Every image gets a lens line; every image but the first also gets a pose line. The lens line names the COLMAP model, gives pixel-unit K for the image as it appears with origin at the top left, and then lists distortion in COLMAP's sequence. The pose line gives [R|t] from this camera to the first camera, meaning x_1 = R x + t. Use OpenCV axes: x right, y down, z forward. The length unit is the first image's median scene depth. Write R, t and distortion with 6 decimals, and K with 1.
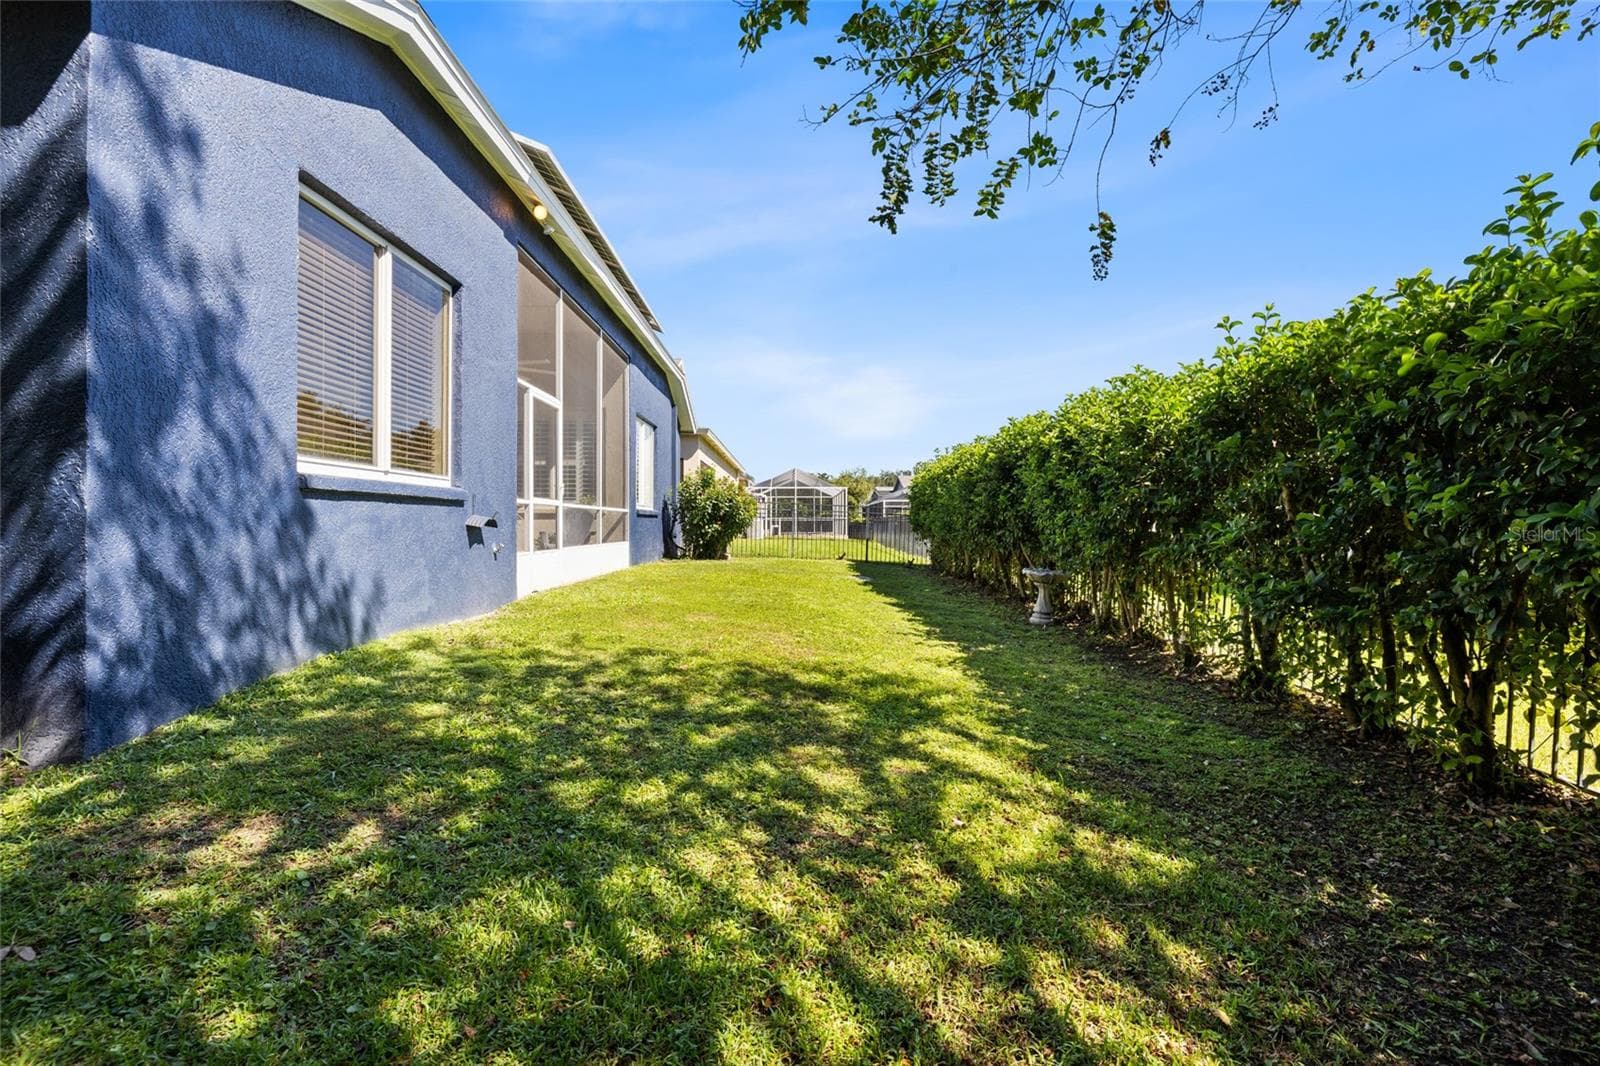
lens RADIAL K [[725.7, 0, 796.2], [0, 725.7, 524.0], [0, 0, 1]] dist [0.005327, 0.000905]
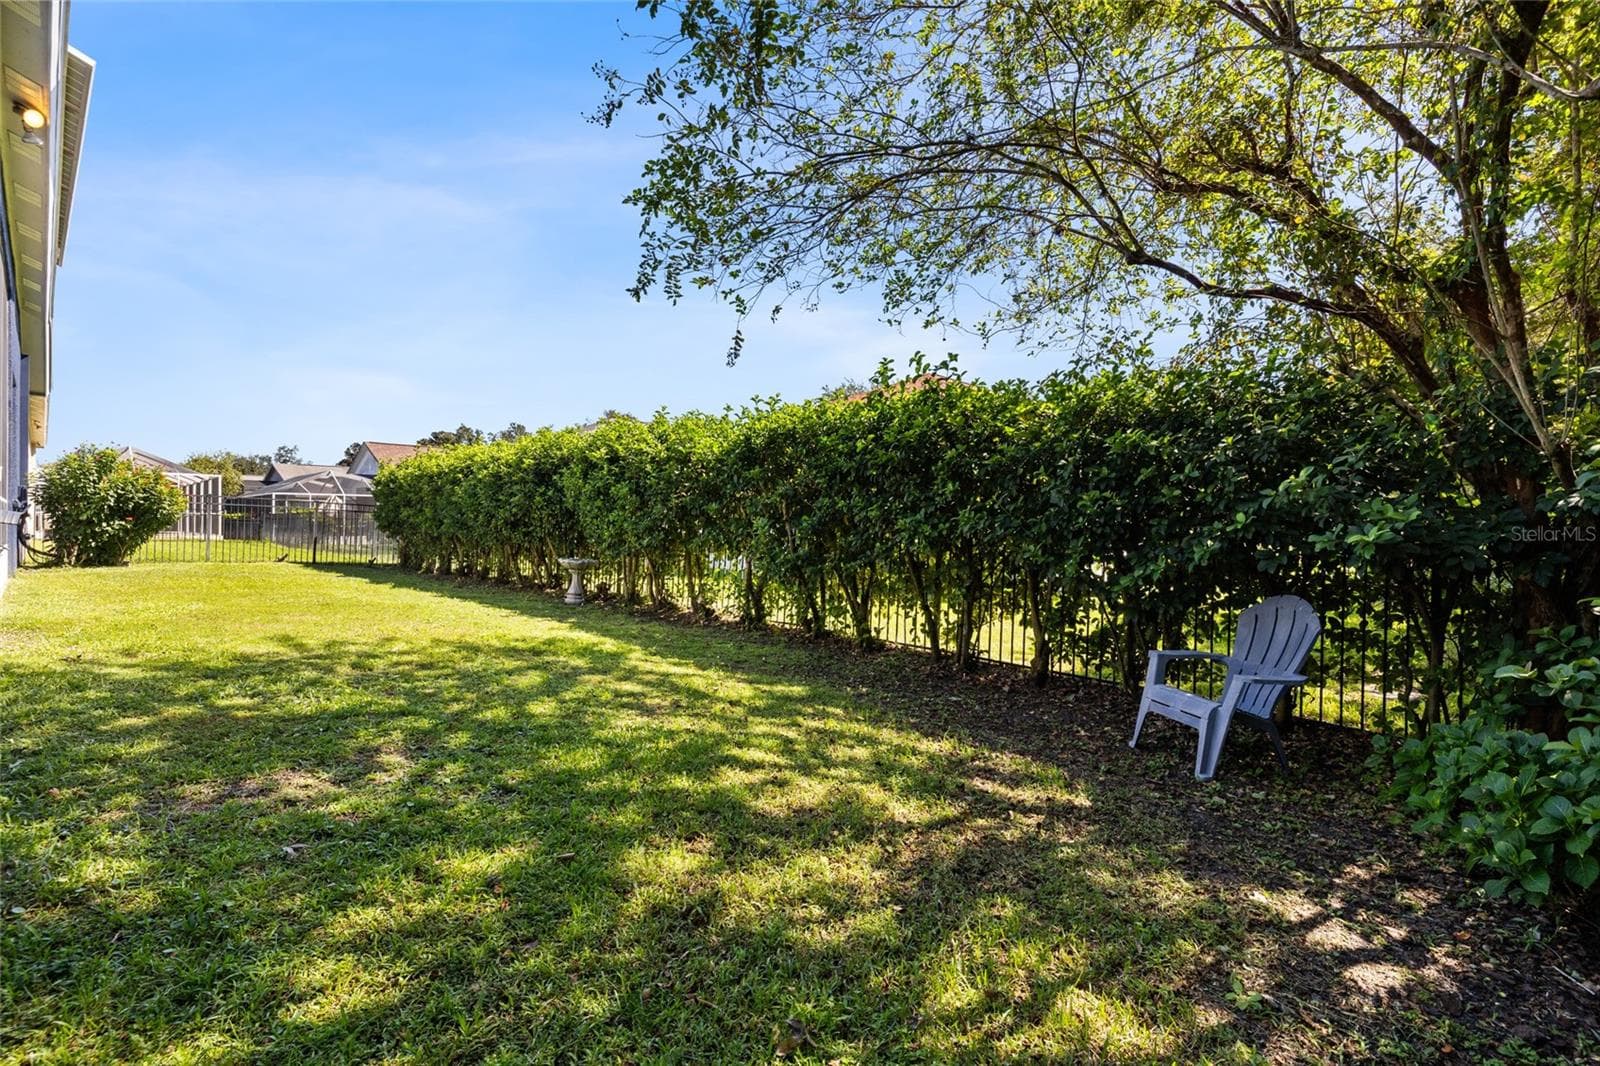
lens RADIAL K [[725.7, 0, 792.6], [0, 725.7, 529.7], [0, 0, 1]] dist [0.005327, 0.000905]
pose [[0.690292, -0.010742, 0.723451, -0.405310], [-0.001210, 0.999871, 0.016000, -0.007389], [-0.723530, -0.011920, 0.690190, -0.150268]]
